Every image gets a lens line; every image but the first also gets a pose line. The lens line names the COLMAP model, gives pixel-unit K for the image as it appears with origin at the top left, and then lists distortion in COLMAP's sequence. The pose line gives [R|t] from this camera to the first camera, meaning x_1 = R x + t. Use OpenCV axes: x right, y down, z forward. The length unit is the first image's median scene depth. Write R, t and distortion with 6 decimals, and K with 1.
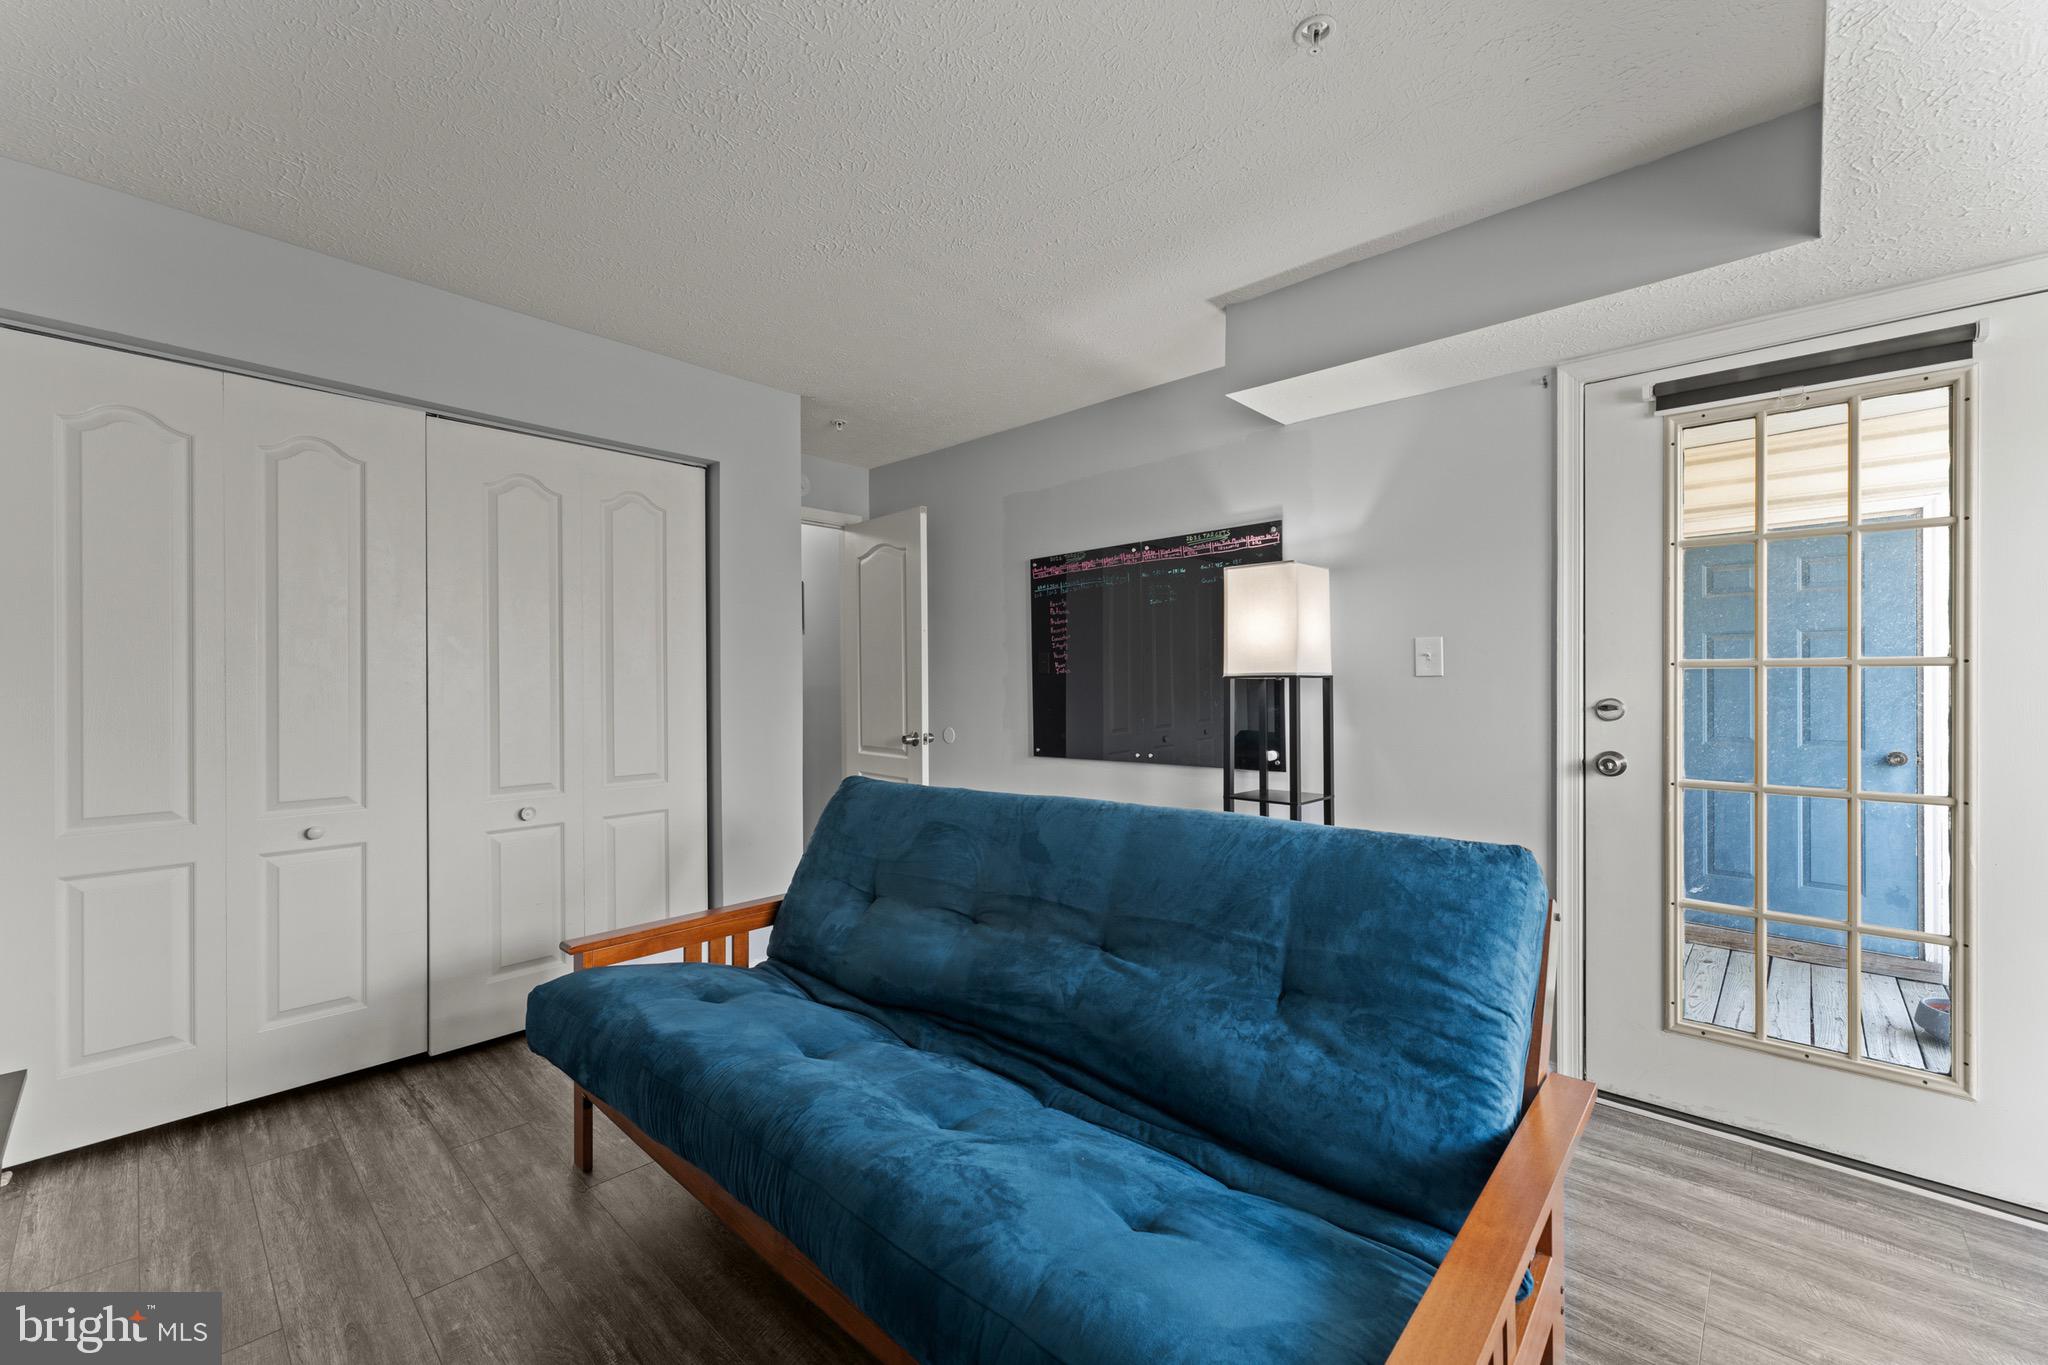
lens RADIAL K [[810.0, 0, 1011.0], [0, 810.0, 678.1], [0, 0, 1]] dist [0.000418, -0.000374]
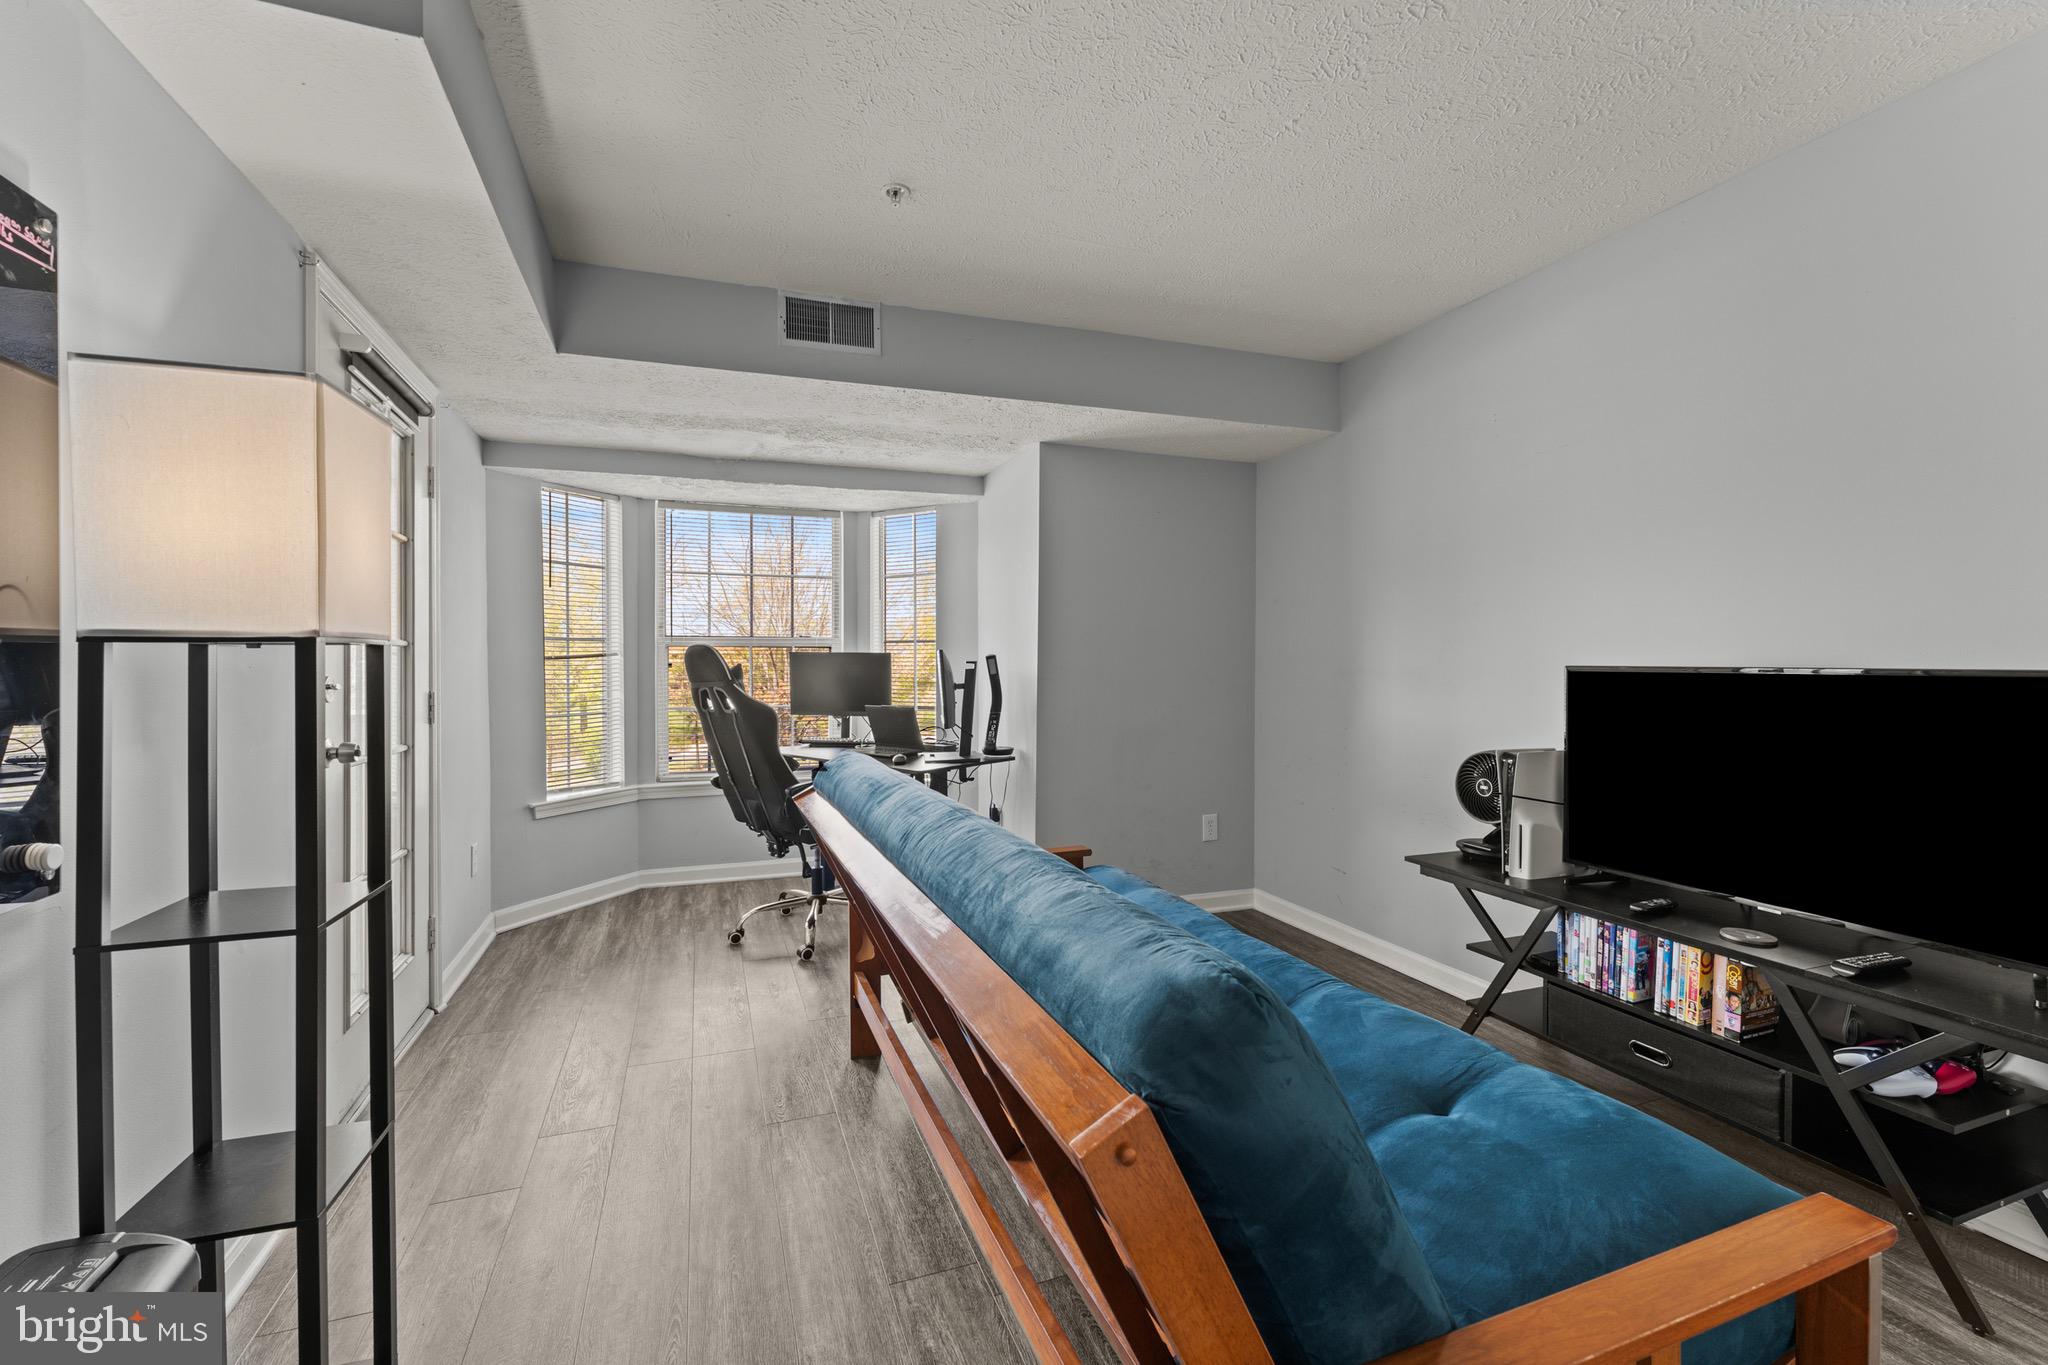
lens RADIAL K [[835.0, 0, 998.6], [0, 835.0, 683.6], [0, 0, 1]] dist [0.001798, 0.000284]
pose [[-0.889875, -0.009118, 0.456113, -0.225405], [0.000592, 0.999776, 0.021141, 0.012576], [-0.456203, 0.019082, -0.889671, 1.137104]]
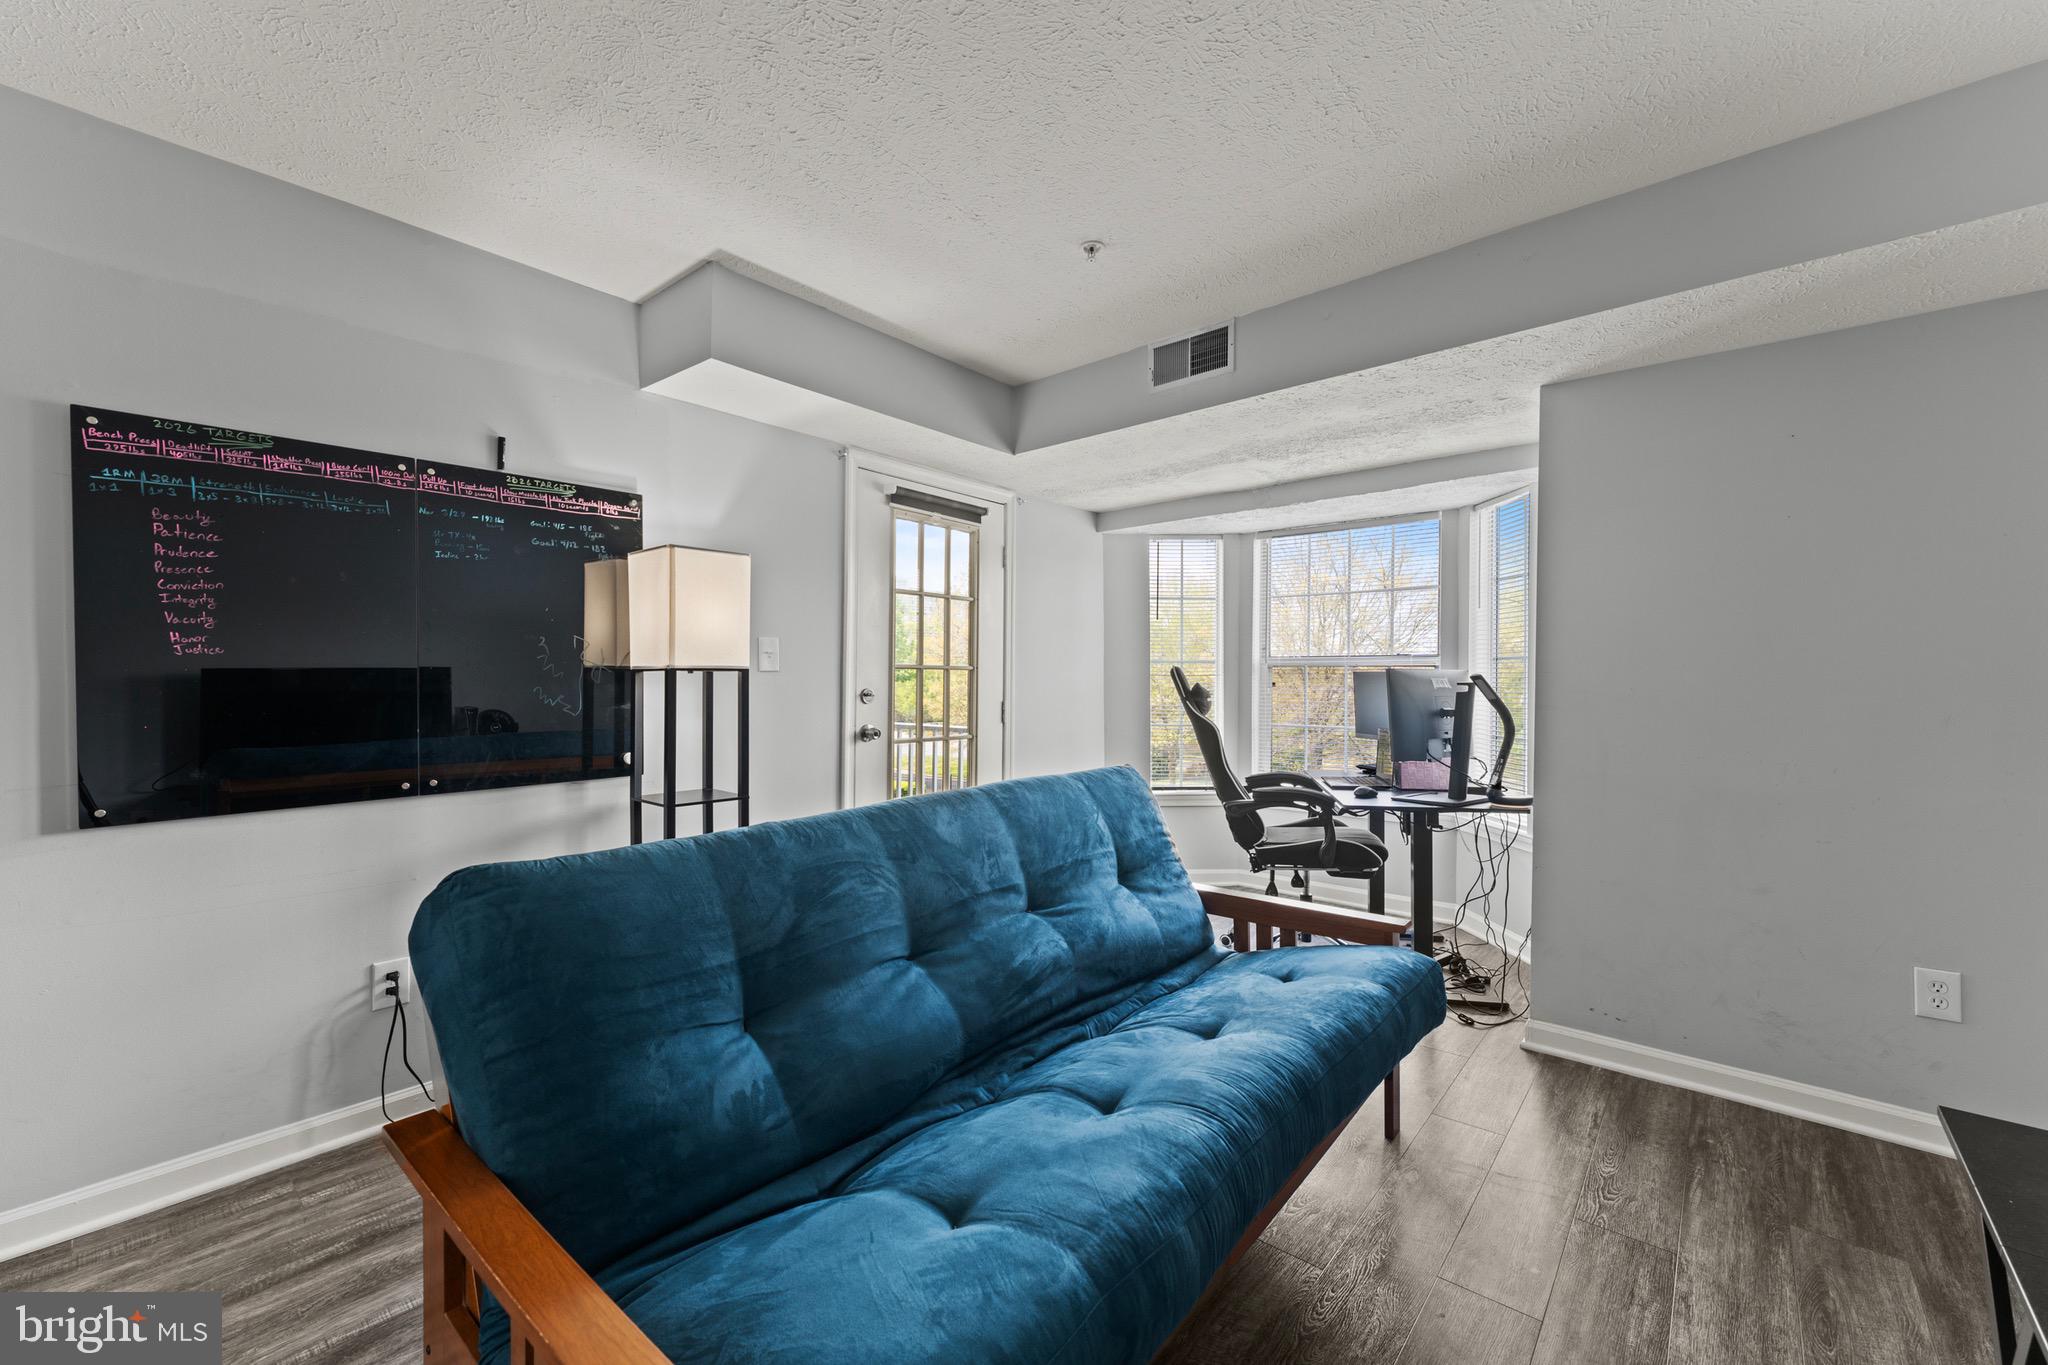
lens RADIAL K [[835.0, 0, 998.6], [0, 835.0, 683.6], [0, 0, 1]] dist [0.001798, 0.000284]
pose [[-0.029176, -0.003791, 0.999567, -0.603794], [-0.009622, 0.999948, 0.003512, 0.007945], [-0.999528, -0.009515, -0.029211, 0.621048]]
